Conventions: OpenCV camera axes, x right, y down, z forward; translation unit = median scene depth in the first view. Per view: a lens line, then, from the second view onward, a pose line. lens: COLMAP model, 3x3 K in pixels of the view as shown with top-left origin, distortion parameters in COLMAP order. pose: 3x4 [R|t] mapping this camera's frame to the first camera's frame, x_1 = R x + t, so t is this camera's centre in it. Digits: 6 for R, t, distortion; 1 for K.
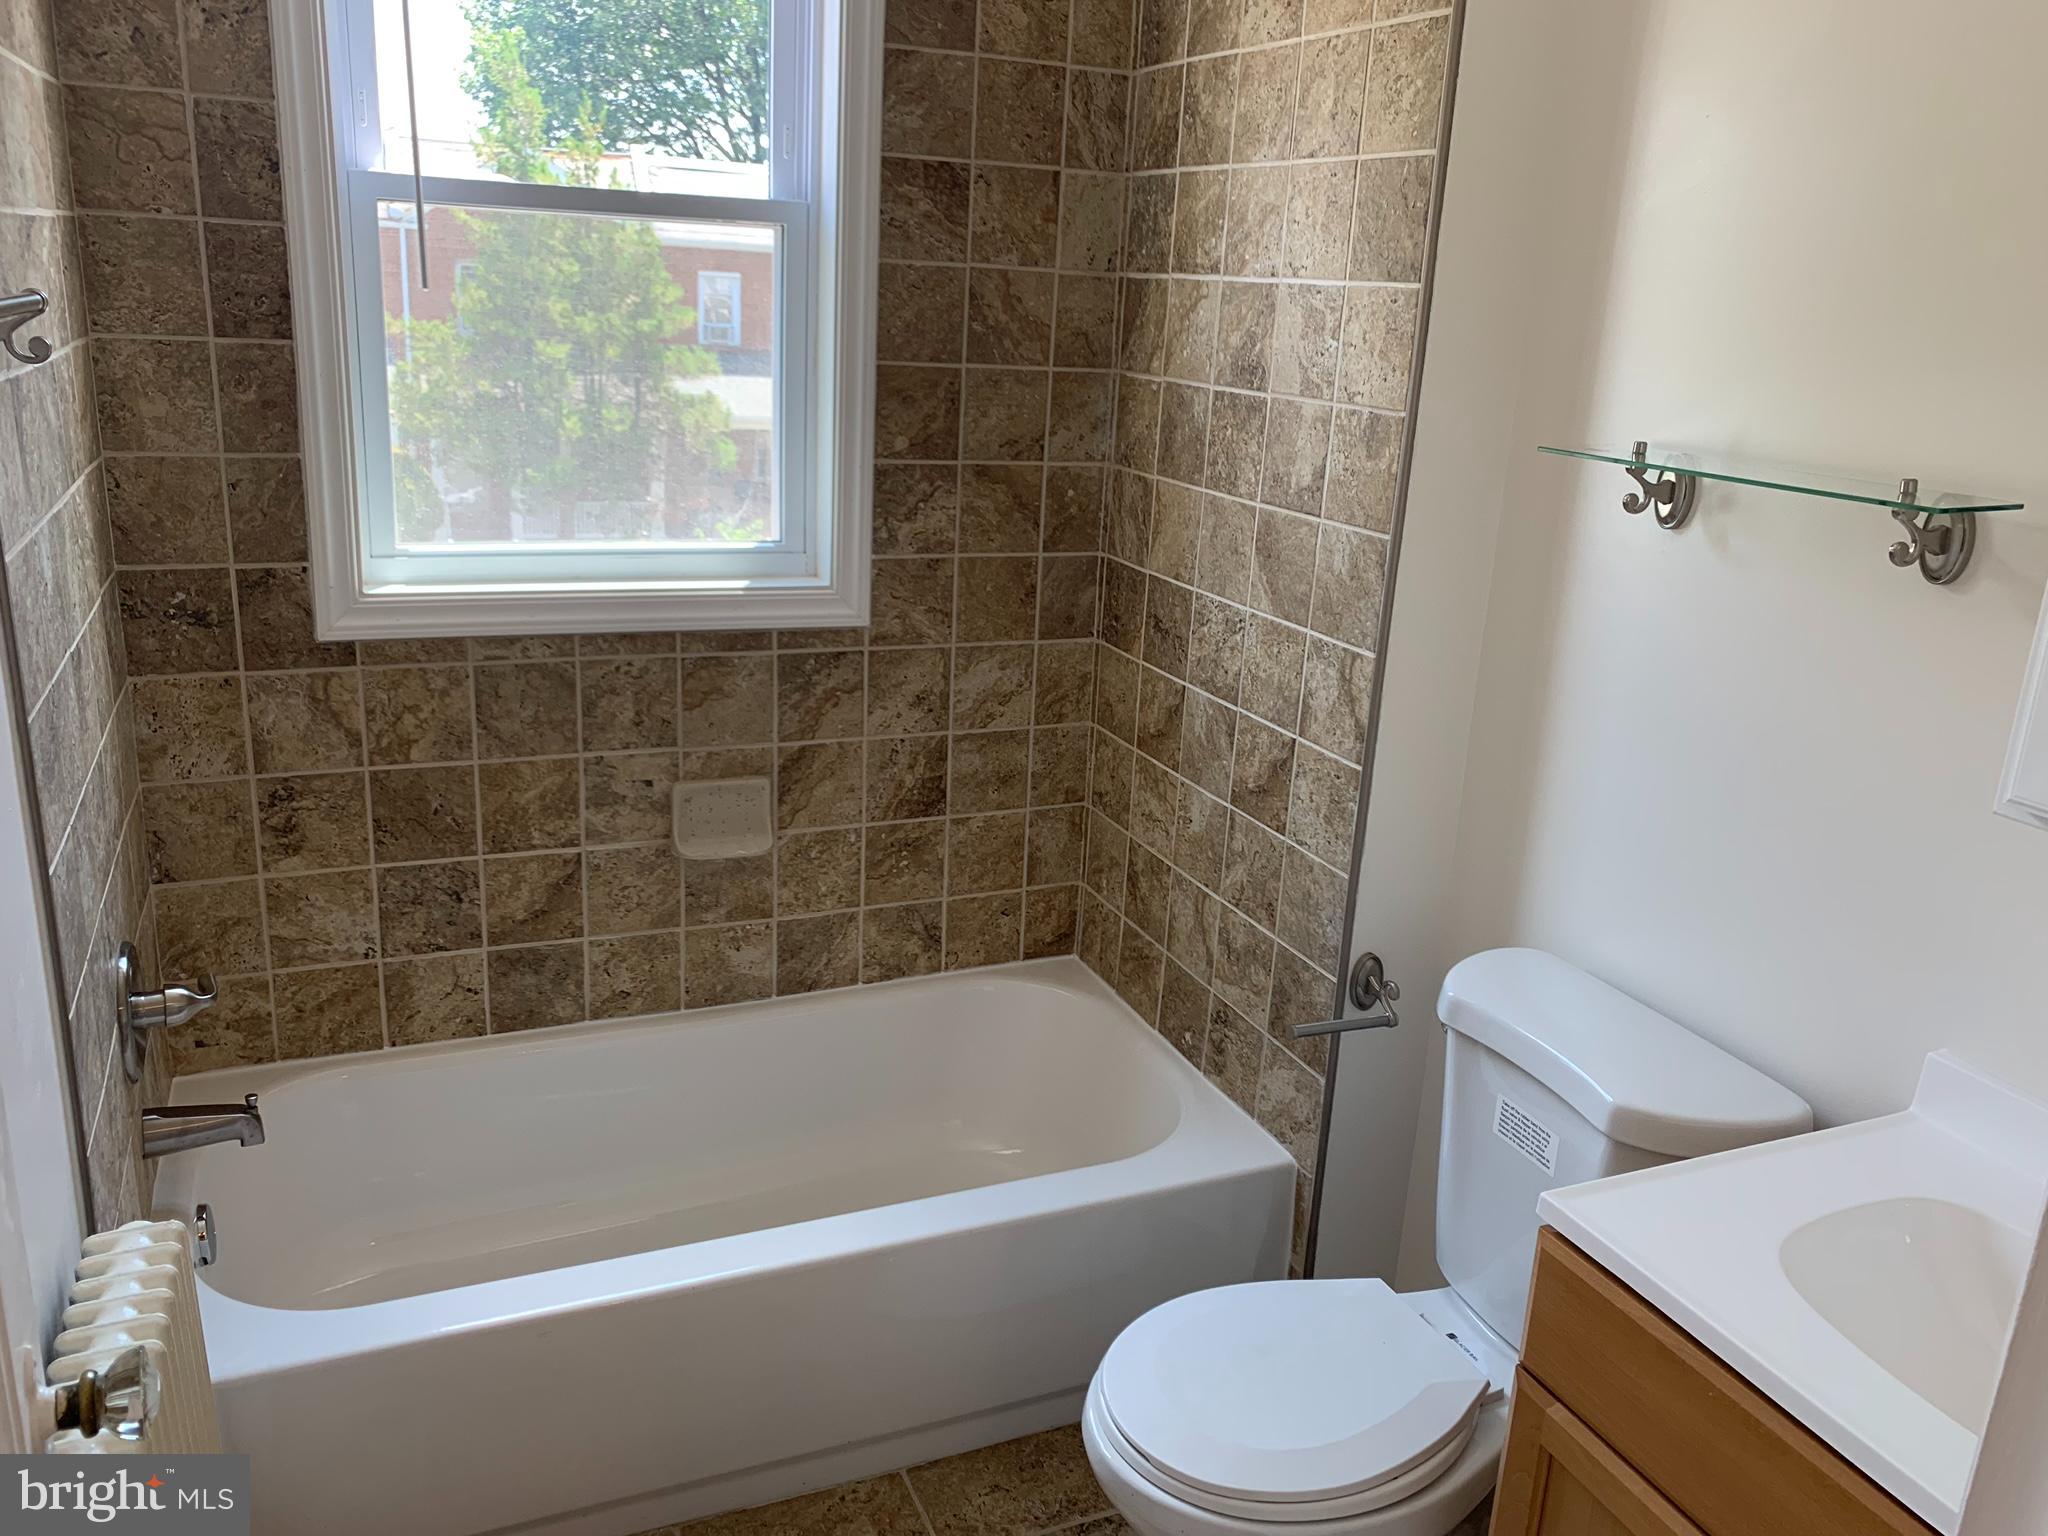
lens RADIAL K [[1586.2, 0, 1022.5], [0, 1586.2, 738.9], [0, 0, 1]] dist [0.009795, -0.007619]
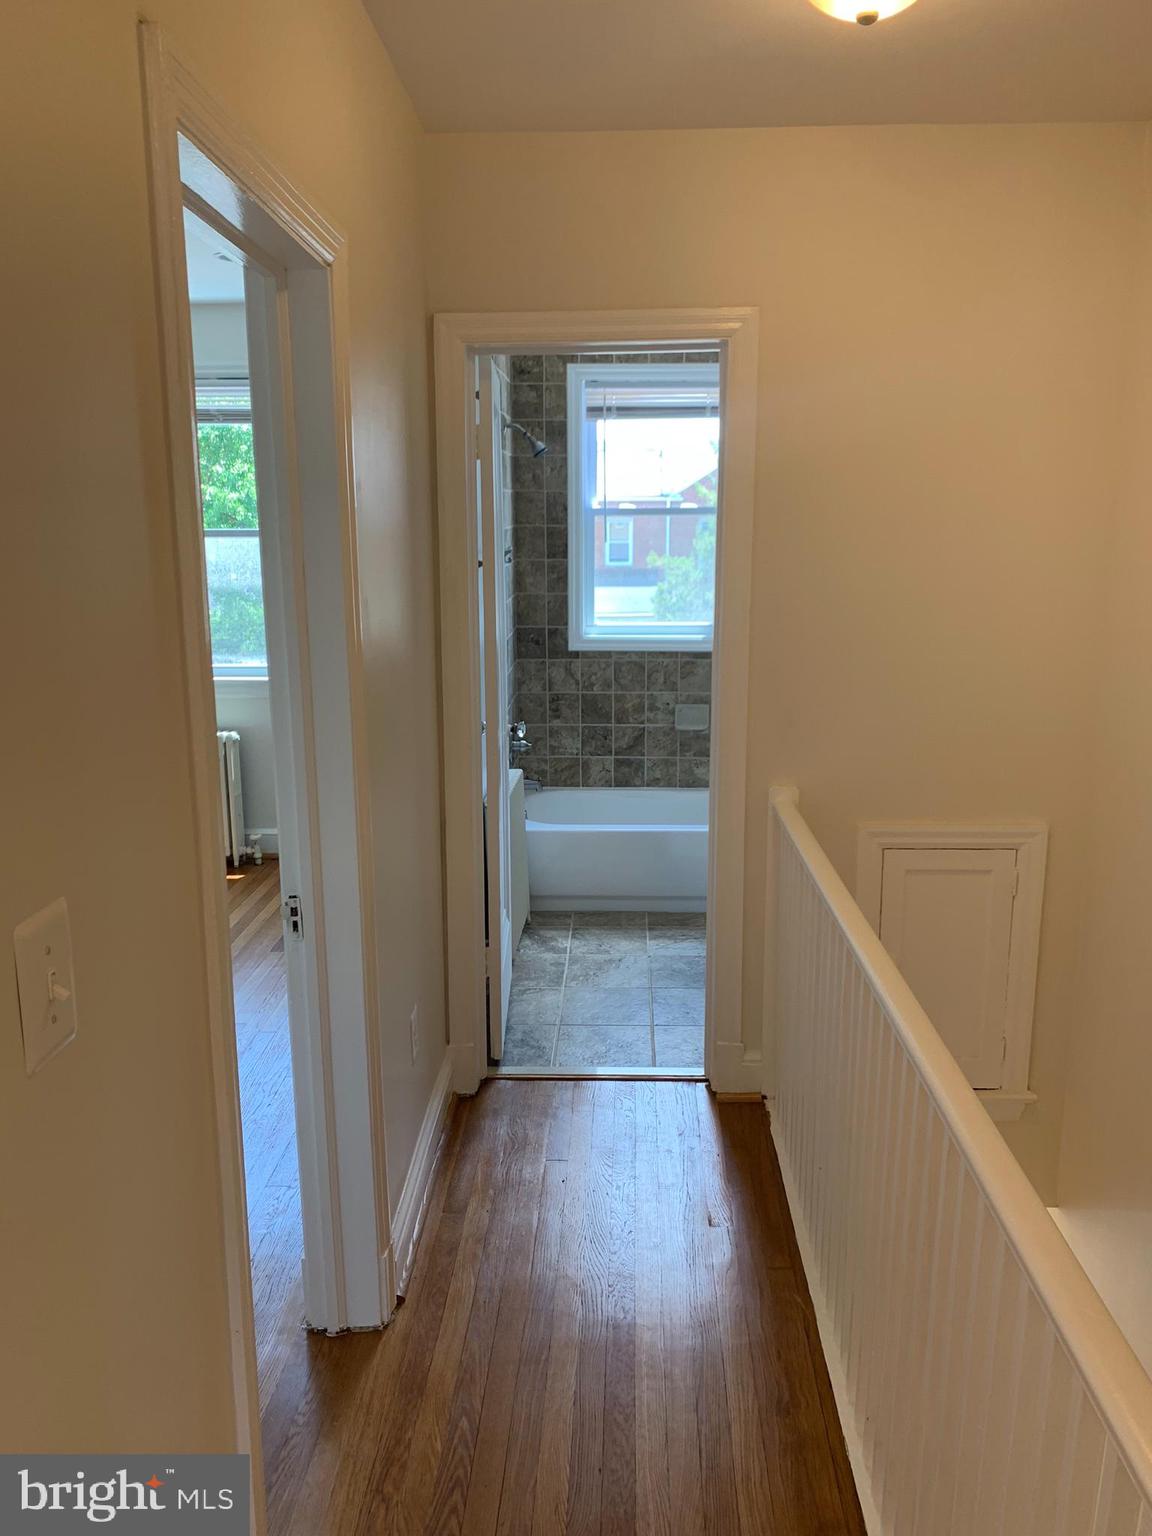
lens RADIAL K [[1189.6, 0, 595.7], [0, 1189.6, 763.1], [0, 0, 1]] dist [0.009795, -0.007619]
pose [[0.909305, 0.035945, -0.414575, 0.281729], [-0.069882, 0.995304, -0.066979, 0.147816], [0.410221, 0.089876, 0.907547, -0.526001]]
